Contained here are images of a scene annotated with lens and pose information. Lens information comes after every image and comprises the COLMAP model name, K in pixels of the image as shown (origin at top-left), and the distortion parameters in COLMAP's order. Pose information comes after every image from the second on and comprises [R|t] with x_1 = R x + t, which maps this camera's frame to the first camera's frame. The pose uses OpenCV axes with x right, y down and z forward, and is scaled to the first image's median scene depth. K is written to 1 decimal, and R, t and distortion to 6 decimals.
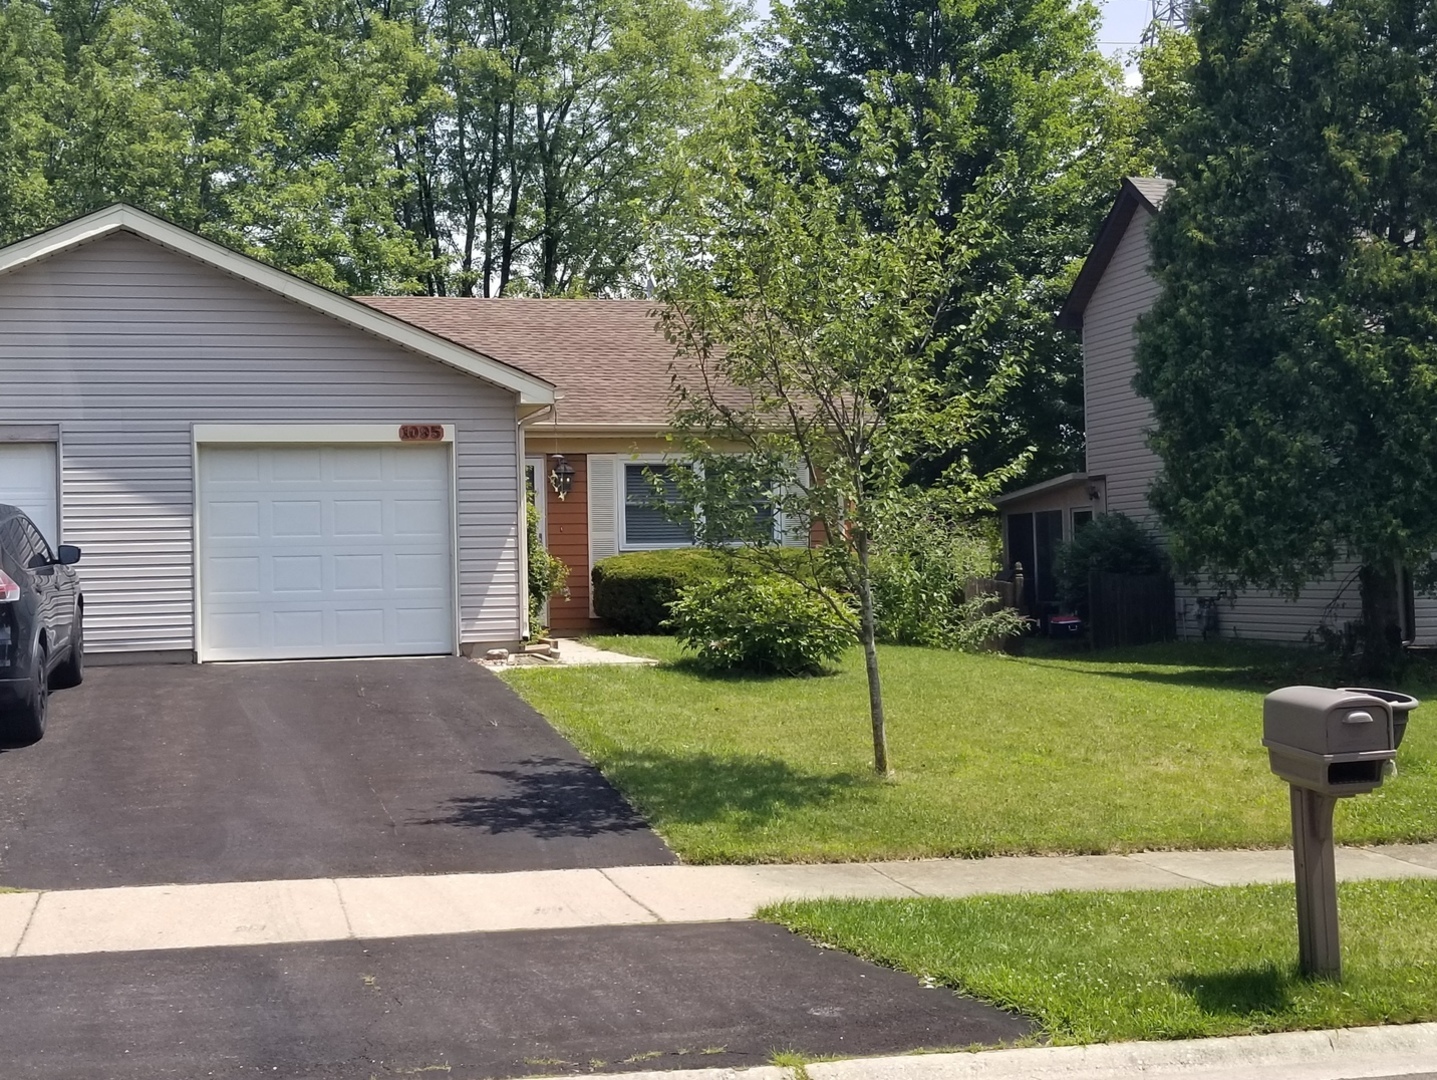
lens RADIAL K [[1946.3, 0, 718.5], [0, 1946.3, 540.0], [0, 0, 1]] dist [0.008986, 0.011603]
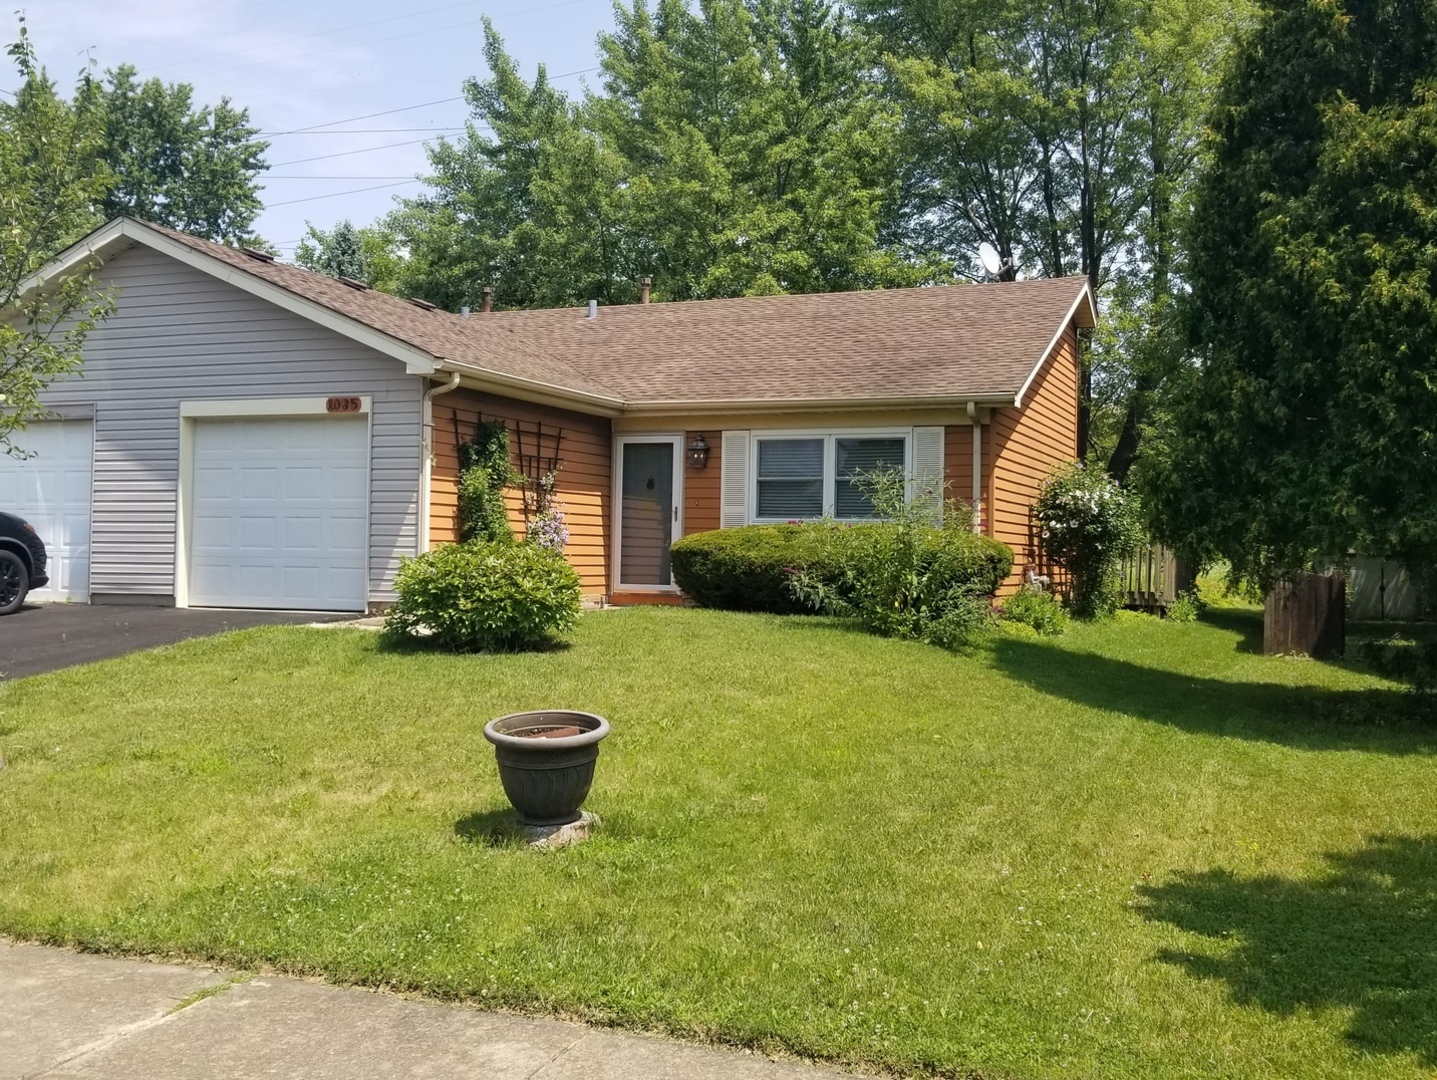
lens RADIAL K [[1512.1, 0, 718.5], [0, 1512.1, 540.0], [0, 0, 1]] dist [0.011845, 0.006594]
pose [[0.814140, 0.024561, -0.580149, 0.501851], [-0.021233, 0.999696, 0.012526, 0.004829], [0.580280, 0.002121, 0.814414, 0.437061]]
